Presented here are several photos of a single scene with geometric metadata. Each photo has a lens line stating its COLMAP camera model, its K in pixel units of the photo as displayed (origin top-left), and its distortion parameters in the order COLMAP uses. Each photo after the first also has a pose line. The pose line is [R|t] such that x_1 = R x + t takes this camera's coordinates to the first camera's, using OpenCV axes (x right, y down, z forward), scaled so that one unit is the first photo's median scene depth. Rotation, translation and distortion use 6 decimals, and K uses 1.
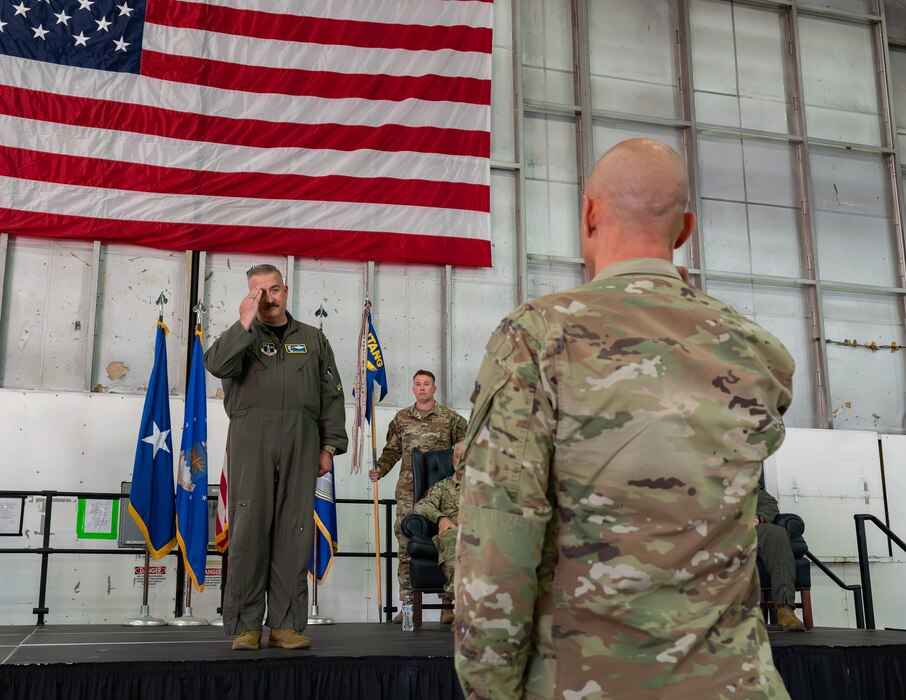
lens RADIAL K [[1109.0, 0, 434.5], [0, 1109.0, 342.4], [0, 0, 1]] dist [-0.024836, 0.000000]
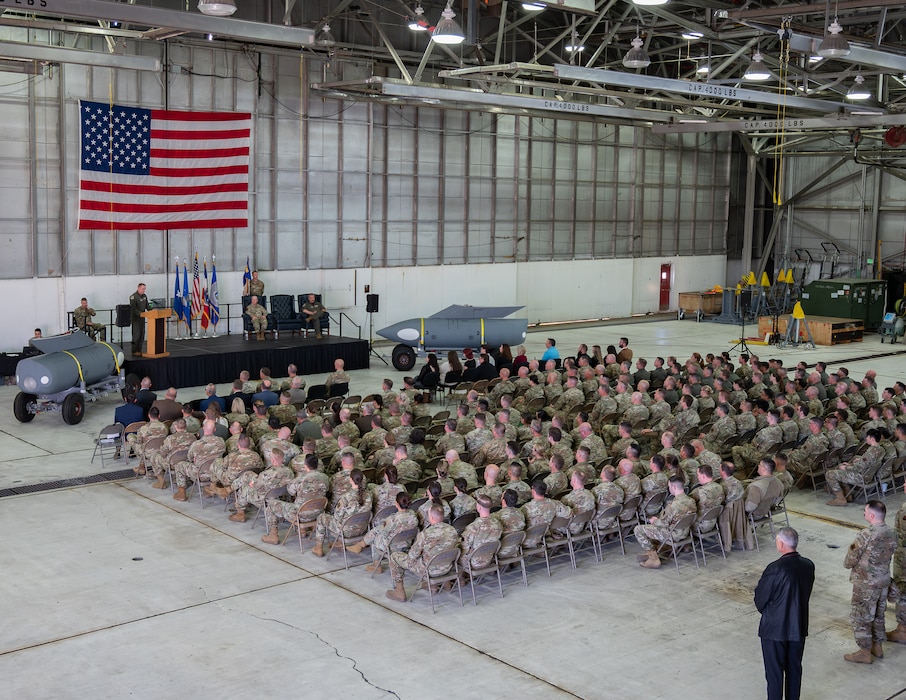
lens RADIAL K [[1109.0, 0, 453.3], [0, 1109.0, 348.0], [0, 0, 1]] dist [-0.024836, 0.000000]
pose [[0.906528, -0.030035, 0.421076, -0.841589], [-0.115919, 0.941412, 0.316711, -0.897277], [-0.405919, -0.335918, 0.849935, -2.300100]]
